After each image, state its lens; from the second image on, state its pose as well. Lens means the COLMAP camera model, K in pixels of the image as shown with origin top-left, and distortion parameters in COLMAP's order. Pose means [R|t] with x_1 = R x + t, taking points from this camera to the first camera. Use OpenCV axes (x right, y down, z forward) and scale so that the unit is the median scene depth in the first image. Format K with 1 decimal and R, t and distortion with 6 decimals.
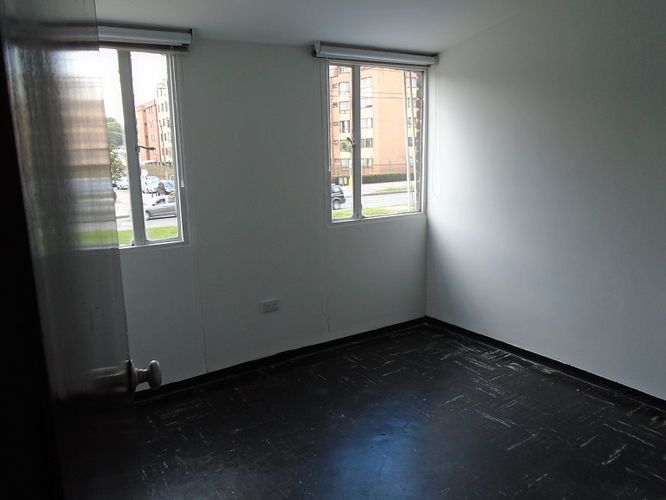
lens RADIAL K [[507.5, 0, 330.6], [0, 507.5, 246.1], [0, 0, 1]] dist [-0.008769, -0.001525]
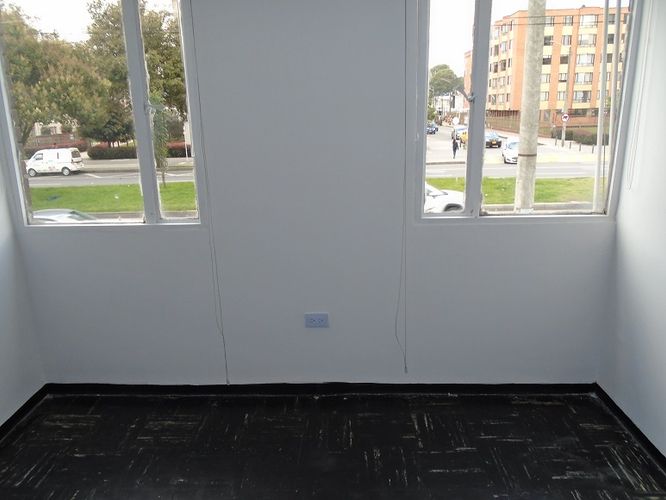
lens RADIAL K [[507.5, 0, 330.6], [0, 507.5, 246.1], [0, 0, 1]] dist [-0.008769, -0.001525]
pose [[0.817255, 0.156845, -0.554521, 0.278046], [-0.100619, 0.986305, 0.130681, -0.084678], [0.567424, -0.051005, 0.821845, 0.379118]]
